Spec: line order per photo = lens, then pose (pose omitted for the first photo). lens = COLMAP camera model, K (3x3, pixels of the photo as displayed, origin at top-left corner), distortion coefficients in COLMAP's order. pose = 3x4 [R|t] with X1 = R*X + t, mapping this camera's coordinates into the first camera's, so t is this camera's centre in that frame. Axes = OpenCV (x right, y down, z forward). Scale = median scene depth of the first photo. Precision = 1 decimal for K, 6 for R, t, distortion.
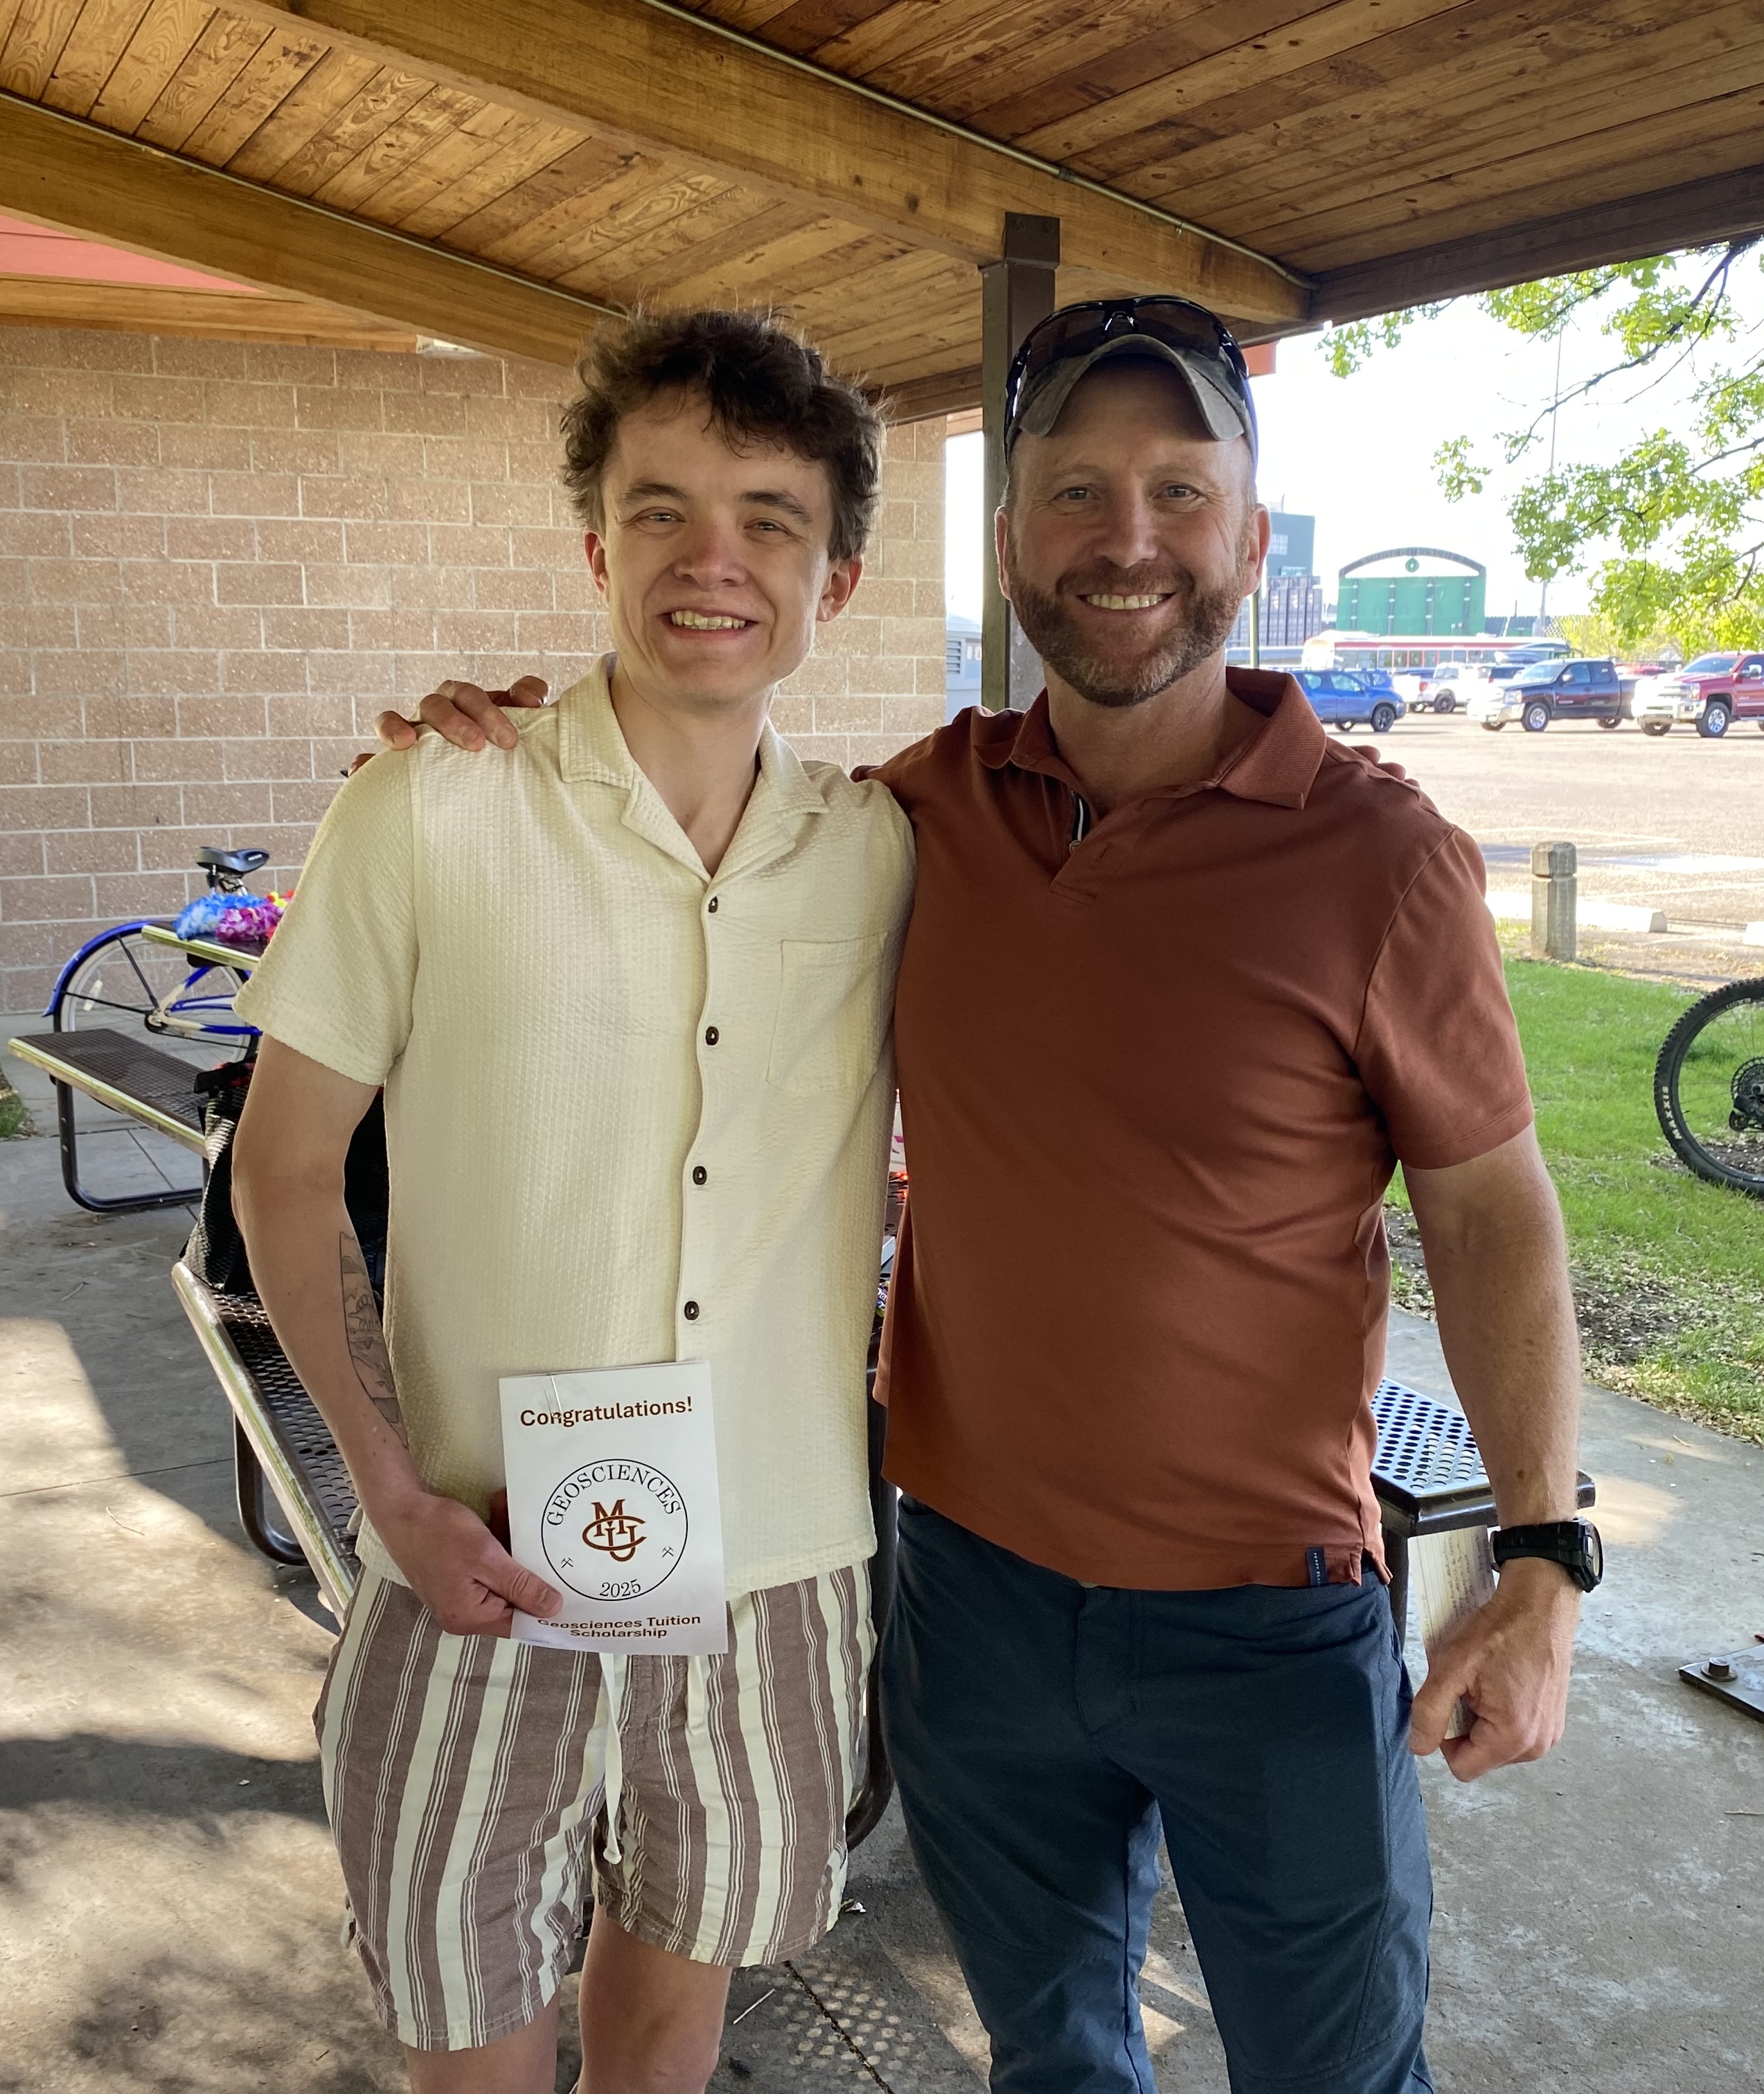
lens RADIAL K [[2175.6, 0, 947.3], [0, 2175.6, 1060.6], [0, 0, 1]] dist [-0.044182, 0.053677]
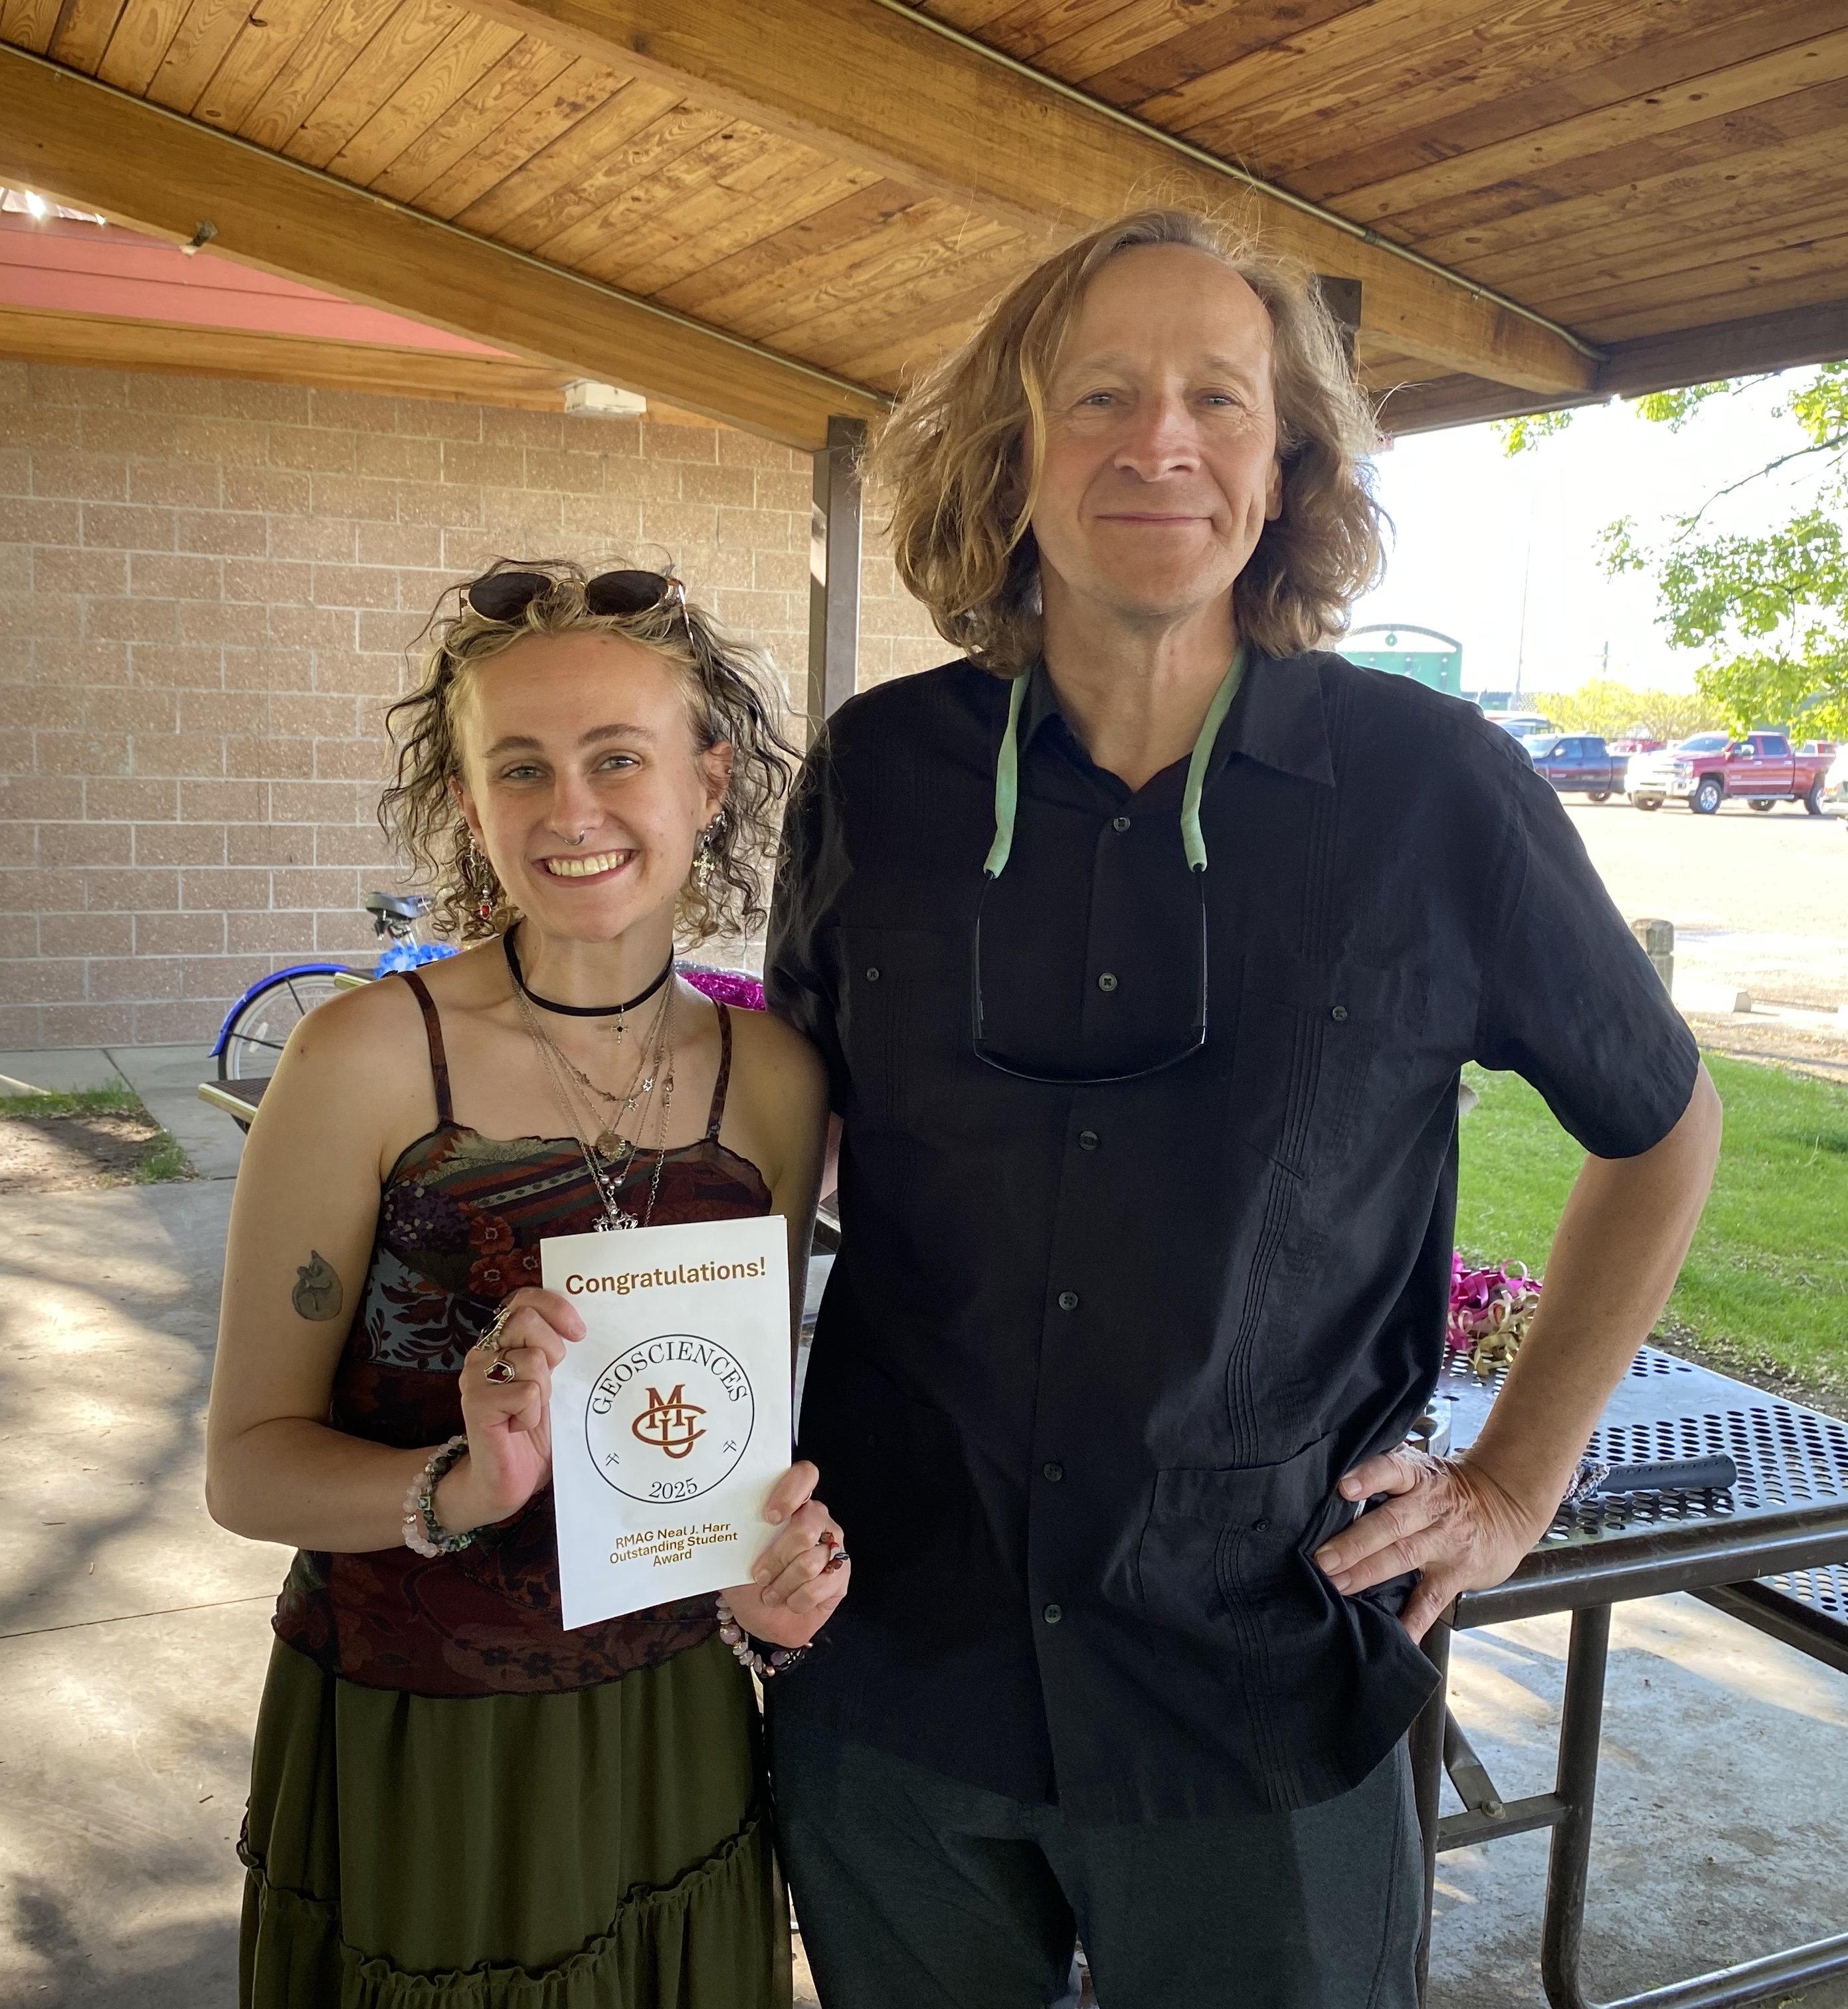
lens RADIAL K [[2086.9, 0, 851.7], [0, 2086.9, 982.3], [0, 0, 1]] dist [-0.009643, -0.010861]
pose [[0.998833, 0.030818, -0.037187, -0.107734], [-0.032875, 0.997888, -0.056023, -0.013013], [0.035382, 0.057180, 0.997737, 0.063884]]
